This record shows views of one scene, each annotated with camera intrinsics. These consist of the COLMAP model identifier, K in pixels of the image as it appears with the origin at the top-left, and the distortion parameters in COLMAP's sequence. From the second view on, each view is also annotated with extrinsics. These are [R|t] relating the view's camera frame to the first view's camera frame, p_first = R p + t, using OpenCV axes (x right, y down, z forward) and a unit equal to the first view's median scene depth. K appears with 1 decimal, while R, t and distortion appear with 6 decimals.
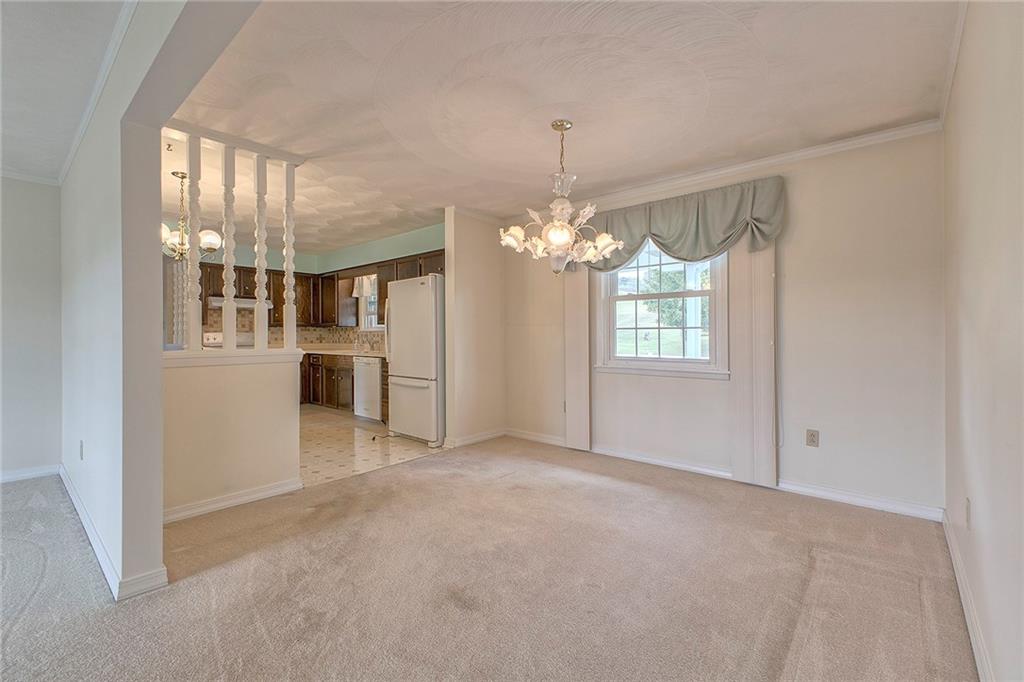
lens RADIAL K [[445.7, 0, 513.3], [0, 445.7, 334.6], [0, 0, 1]] dist [0.001268, -0.000024]
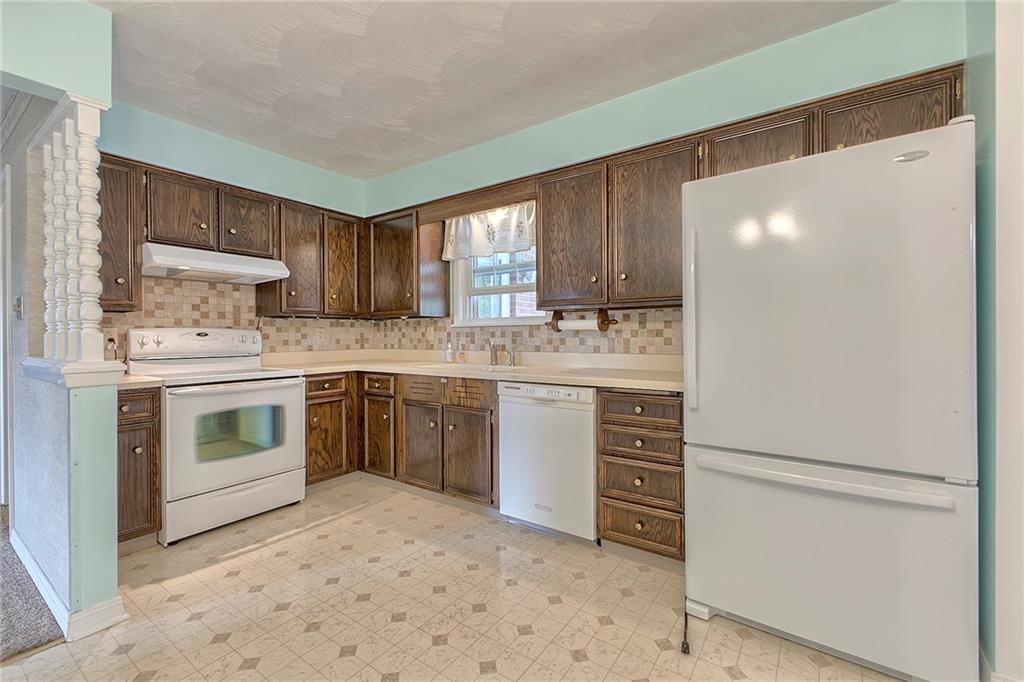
lens RADIAL K [[452.6, 0, 512.0], [0, 452.6, 336.3], [0, 0, 1]] dist [0.002979, 0.000055]
pose [[0.995756, -0.004017, 0.091942, -0.337651], [0.003613, 0.999983, 0.004565, 0.001690], [-0.091958, -0.004213, 0.995754, 0.485326]]
